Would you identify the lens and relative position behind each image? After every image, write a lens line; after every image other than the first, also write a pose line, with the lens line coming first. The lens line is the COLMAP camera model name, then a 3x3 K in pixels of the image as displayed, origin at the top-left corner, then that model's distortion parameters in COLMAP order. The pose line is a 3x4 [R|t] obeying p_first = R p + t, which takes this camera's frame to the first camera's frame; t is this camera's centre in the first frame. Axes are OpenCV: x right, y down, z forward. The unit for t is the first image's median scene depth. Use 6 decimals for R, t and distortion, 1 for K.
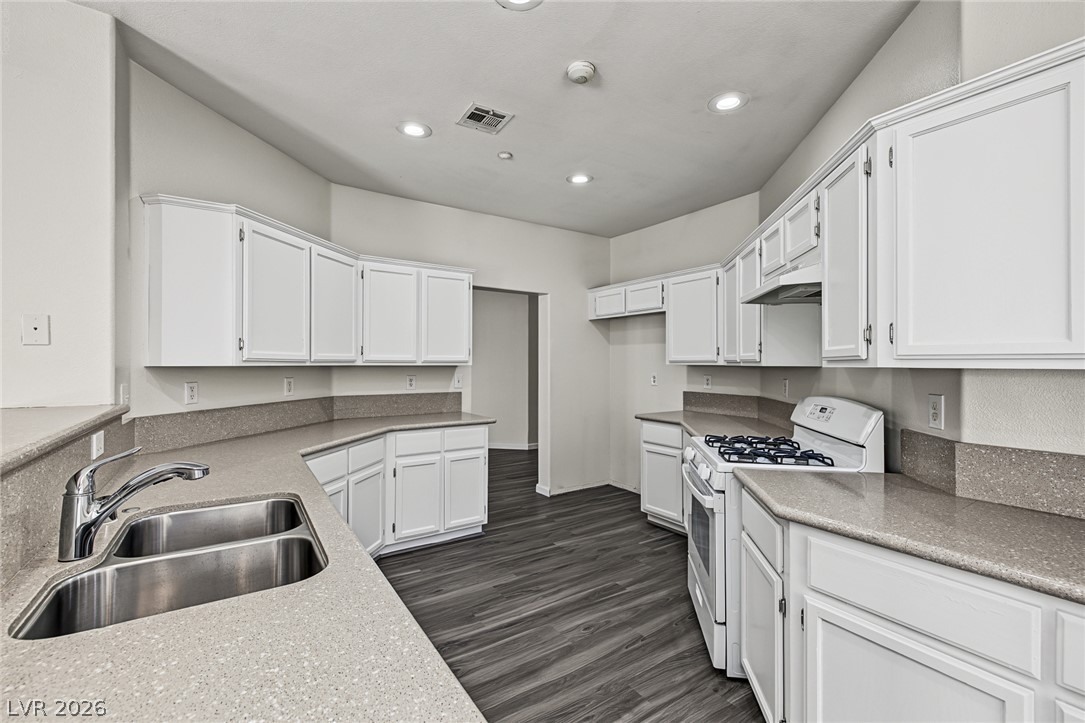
lens RADIAL K [[459.9, 0, 534.0], [0, 459.9, 359.0], [0, 0, 1]] dist [0.012911, -0.000599]
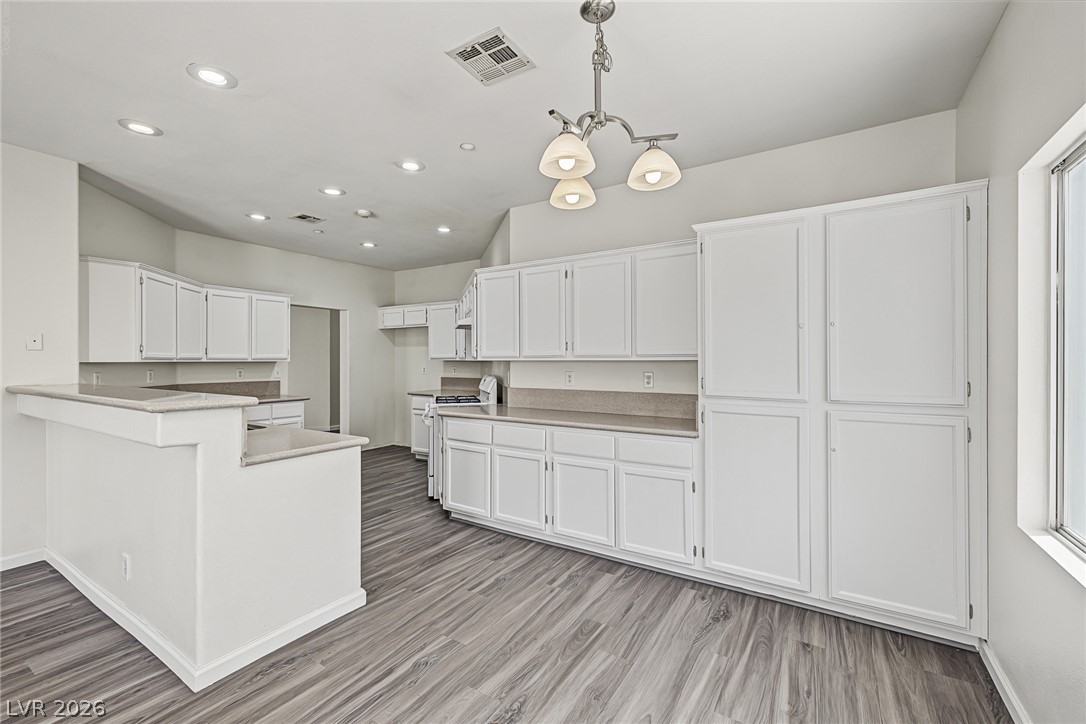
lens RADIAL K [[460.4, 0, 533.7], [0, 460.4, 356.0], [0, 0, 1]] dist [0.012911, -0.000599]
pose [[0.915542, -0.001230, 0.402220, -0.021889], [0.000656, 0.999999, 0.001564, -0.005032], [-0.402221, -0.001168, 0.915542, -0.714115]]
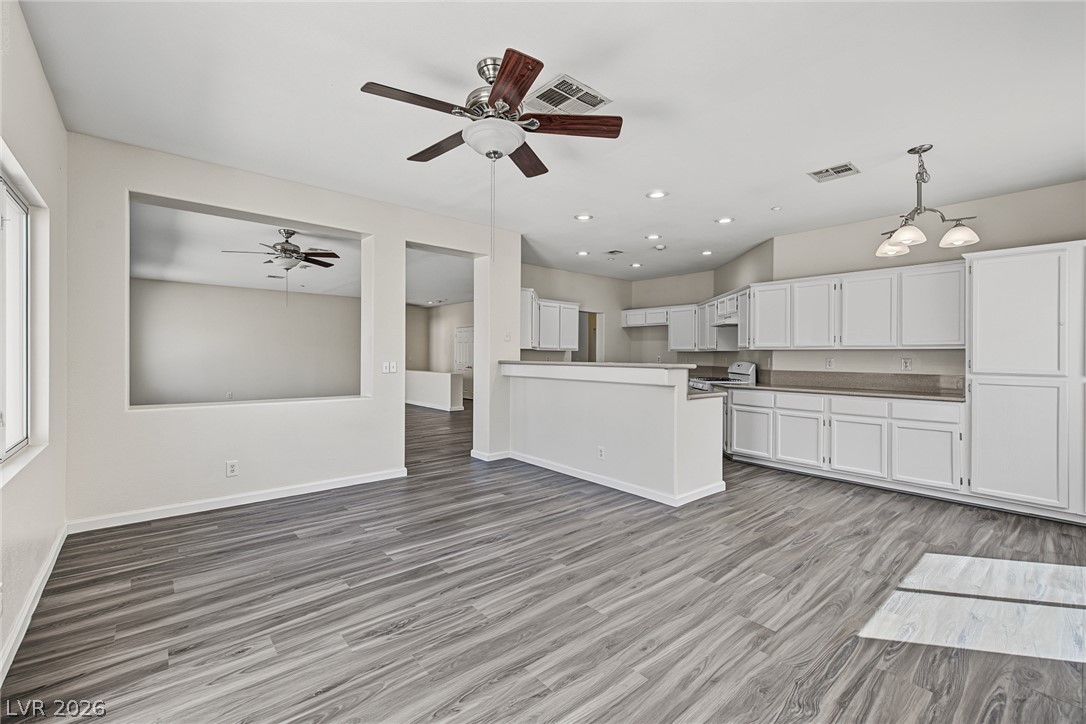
lens RADIAL K [[460.4, 0, 534.6], [0, 460.4, 353.2], [0, 0, 1]] dist [0.012911, -0.000599]
pose [[0.992448, 0.006735, 0.122485, -0.650763], [-0.007294, 0.999965, 0.004122, 0.019739], [-0.122453, -0.004985, 0.992462, -1.116982]]
